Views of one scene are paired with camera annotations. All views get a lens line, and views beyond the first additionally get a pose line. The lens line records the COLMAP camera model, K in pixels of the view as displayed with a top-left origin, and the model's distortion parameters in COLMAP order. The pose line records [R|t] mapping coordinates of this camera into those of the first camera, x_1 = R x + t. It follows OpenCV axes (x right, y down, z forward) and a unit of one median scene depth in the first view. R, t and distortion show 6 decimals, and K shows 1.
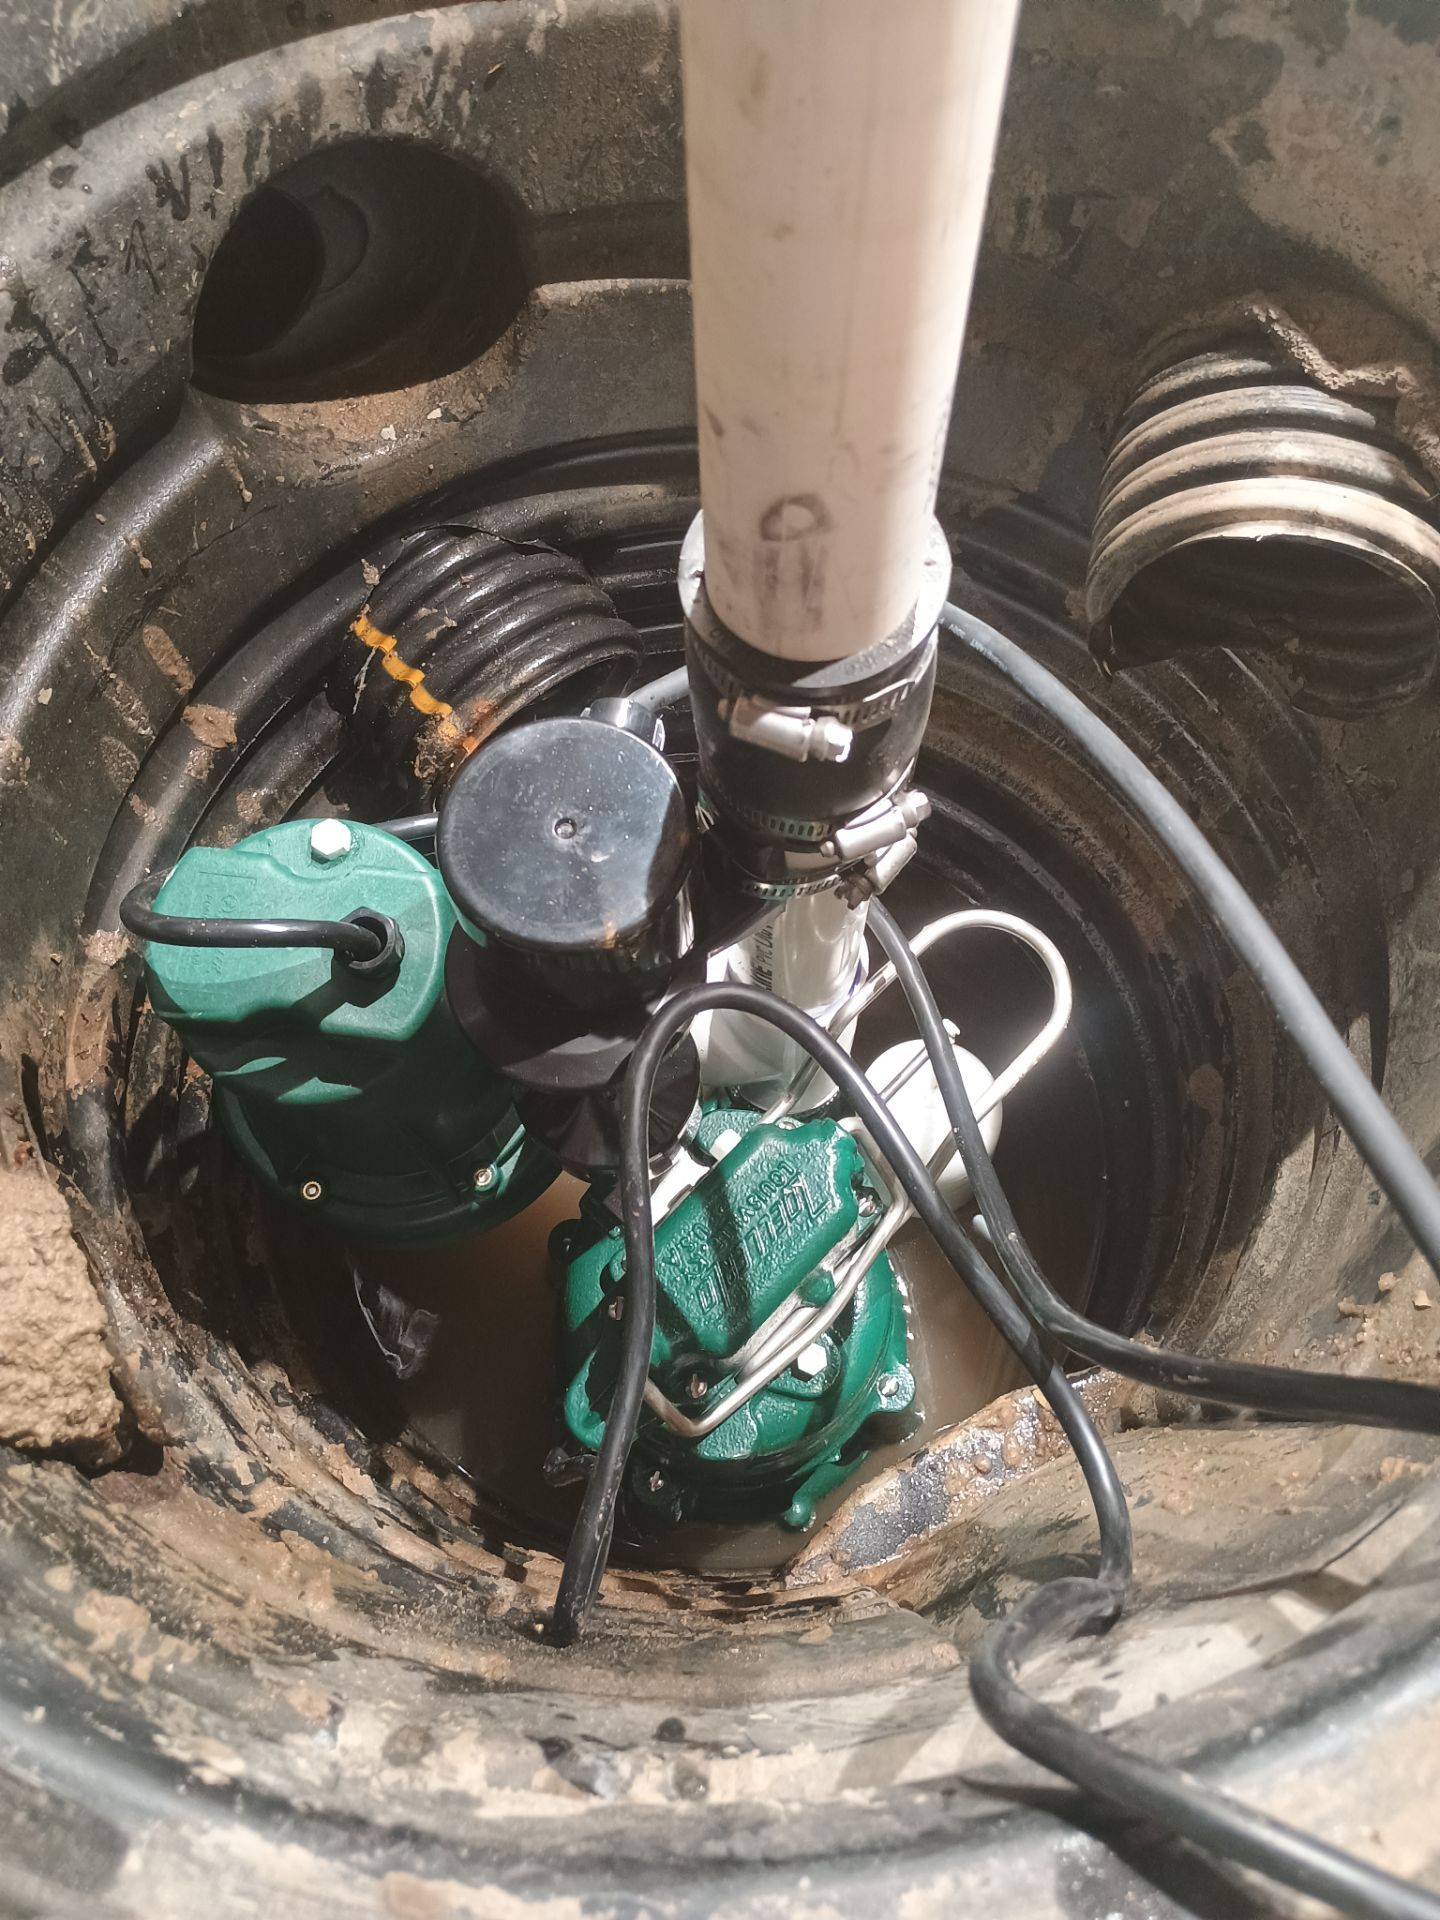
lens RADIAL K [[1565.5, 0, 685.8], [0, 1565.5, 955.8], [0, 0, 1]] dist [0.048226, -0.048845]
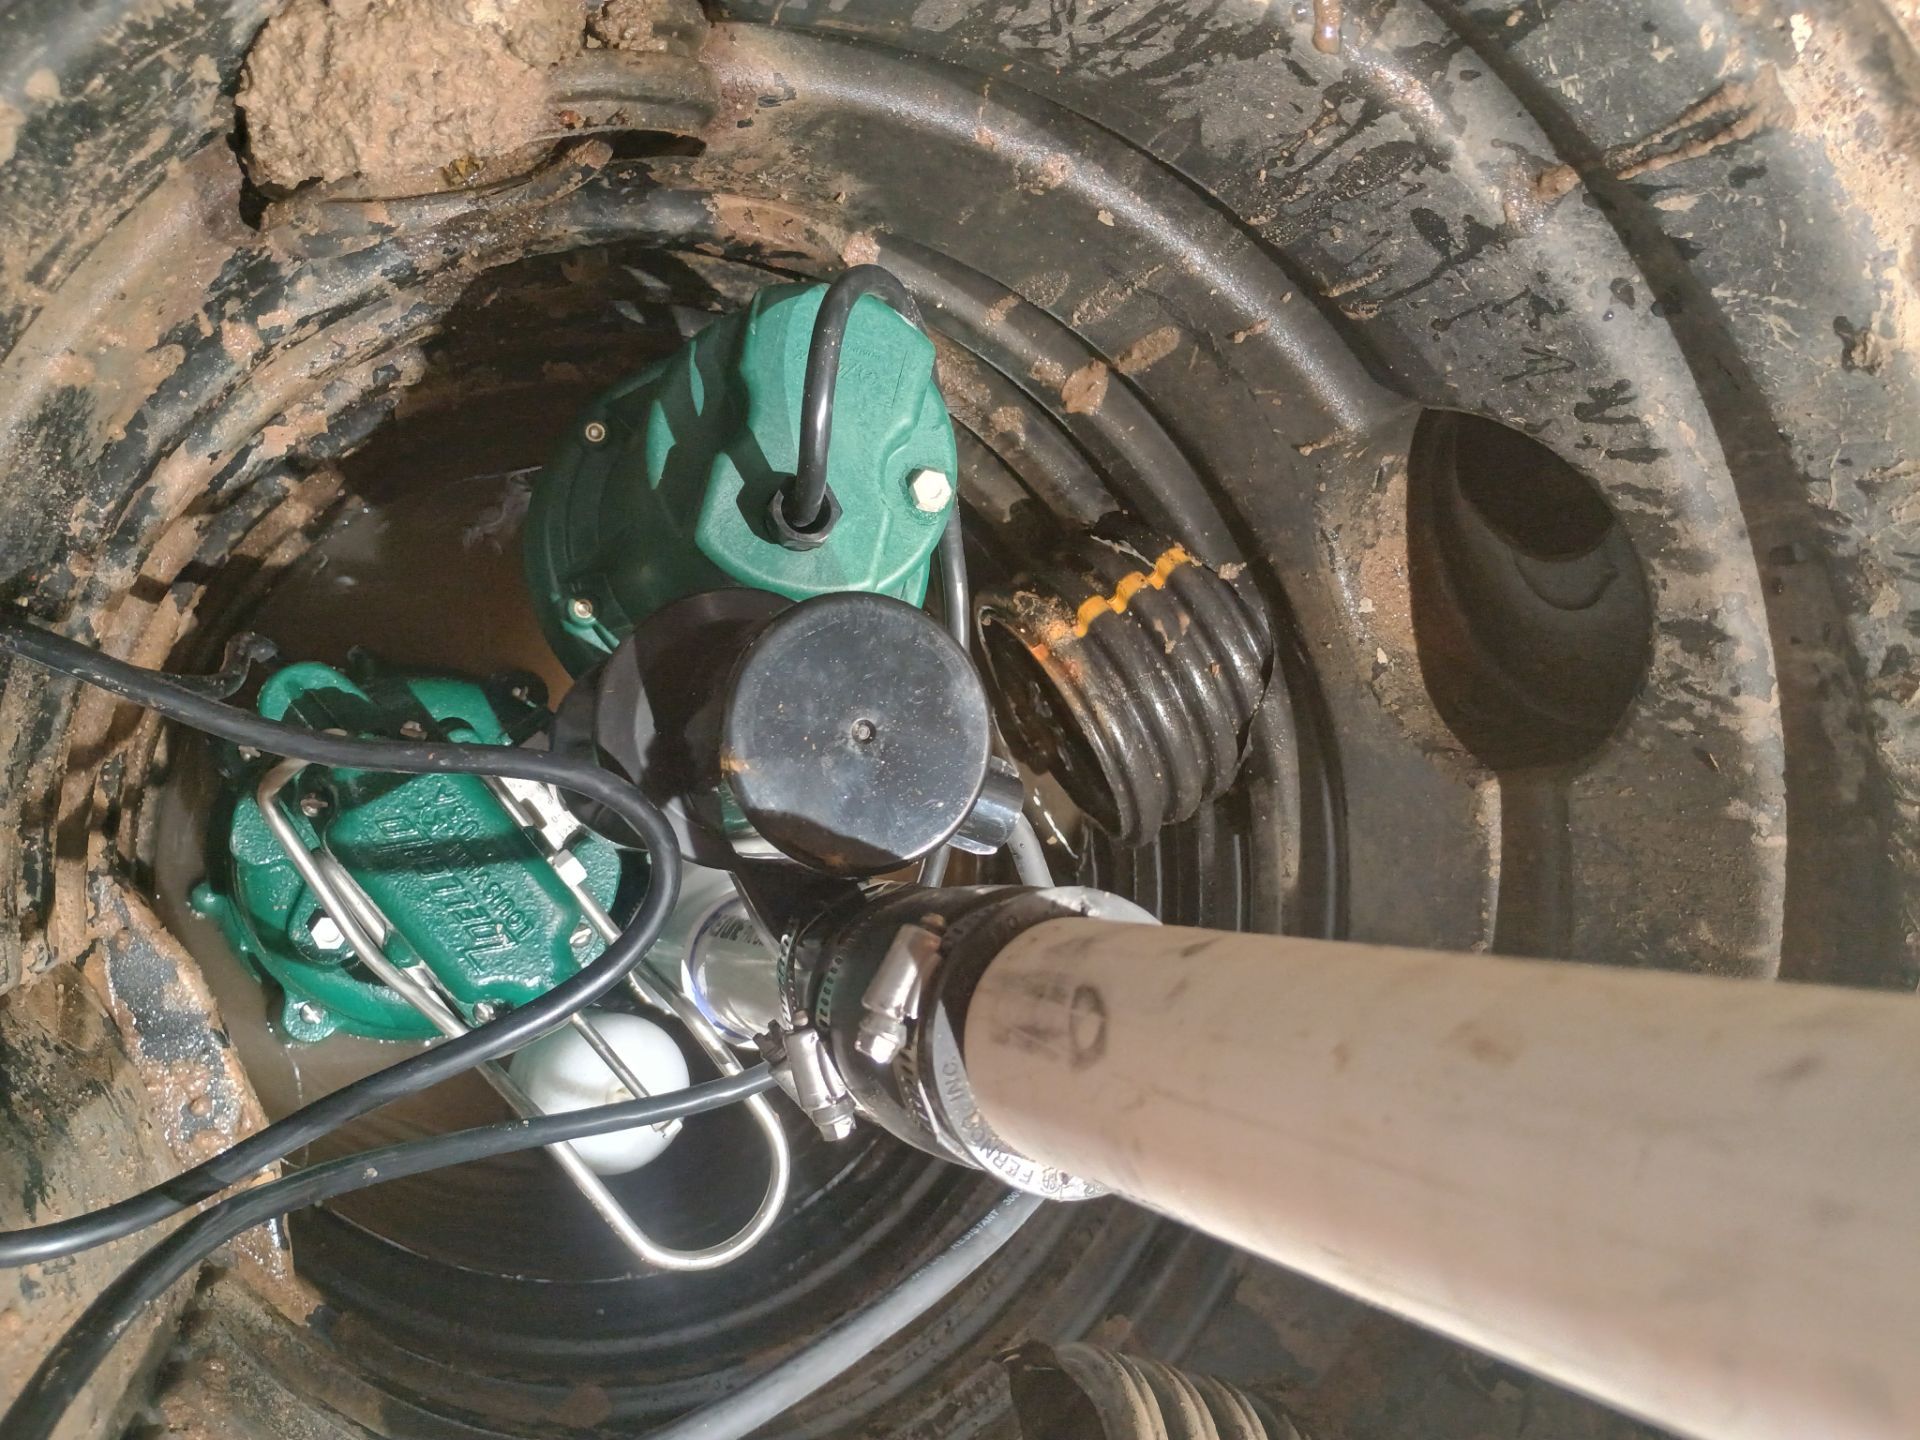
lens RADIAL K [[1565.5, 0, 959.5], [0, 1565.5, 709.7], [0, 0, 1]] dist [0.048226, -0.048845]
pose [[-0.122871, 0.987879, -0.094859, -0.008462], [-0.992422, -0.122174, 0.013144, -0.125608], [0.001395, 0.095755, 0.995404, 0.074797]]
